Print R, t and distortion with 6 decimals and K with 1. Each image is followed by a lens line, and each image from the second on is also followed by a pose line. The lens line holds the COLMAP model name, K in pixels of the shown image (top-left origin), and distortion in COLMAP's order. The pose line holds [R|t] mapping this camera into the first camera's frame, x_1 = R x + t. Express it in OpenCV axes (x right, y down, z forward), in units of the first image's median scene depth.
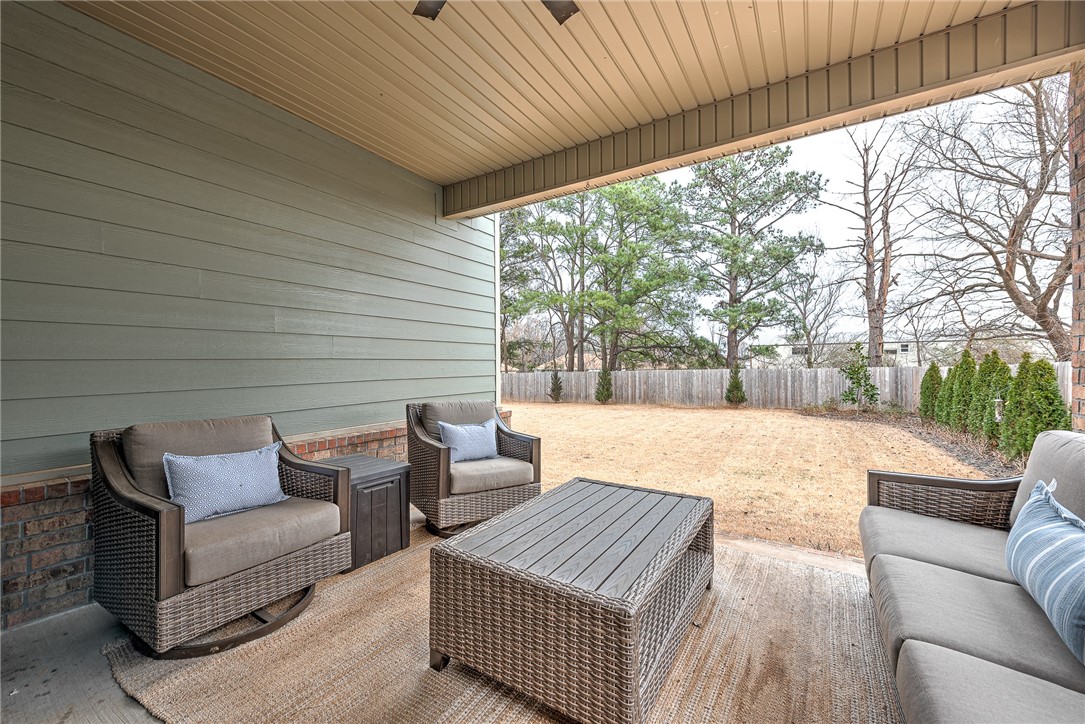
lens RADIAL K [[428.6, 0, 545.8], [0, 428.6, 361.4], [0, 0, 1]] dist [0.011907, -0.004090]
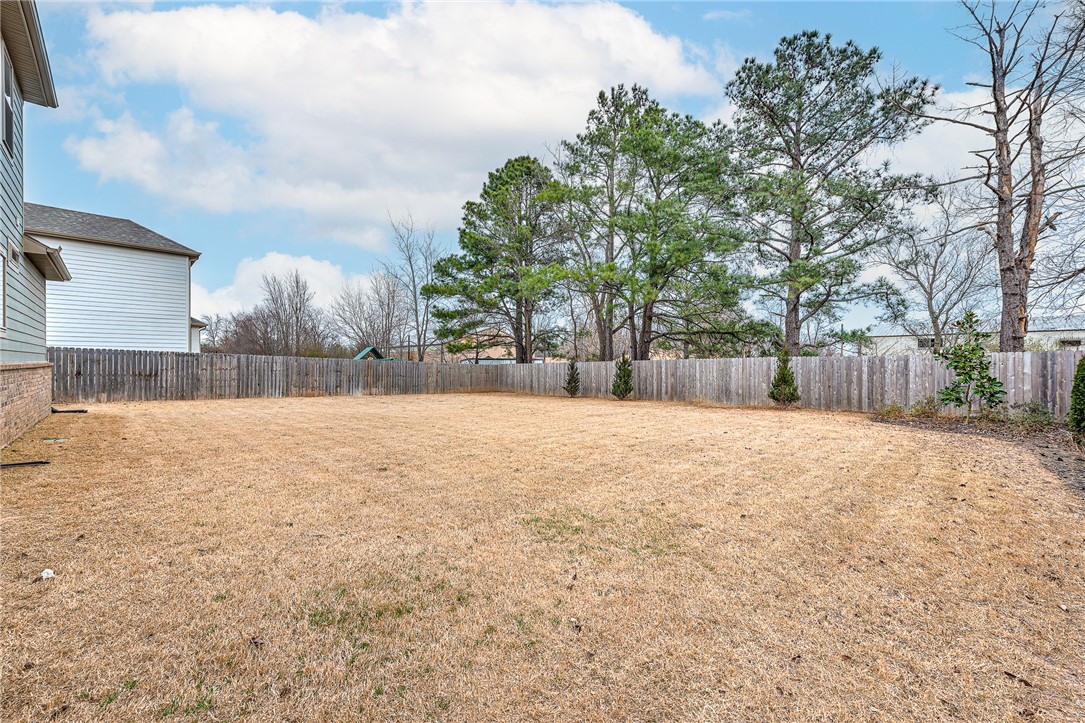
lens RADIAL K [[428.6, 0, 540.7], [0, 428.6, 362.2], [0, 0, 1]] dist [0.011907, -0.004090]
pose [[0.975262, 0.006571, -0.220955, 0.194523], [-0.004809, 0.999952, 0.008510, 0.023099], [0.221001, -0.007237, 0.975247, 0.179241]]
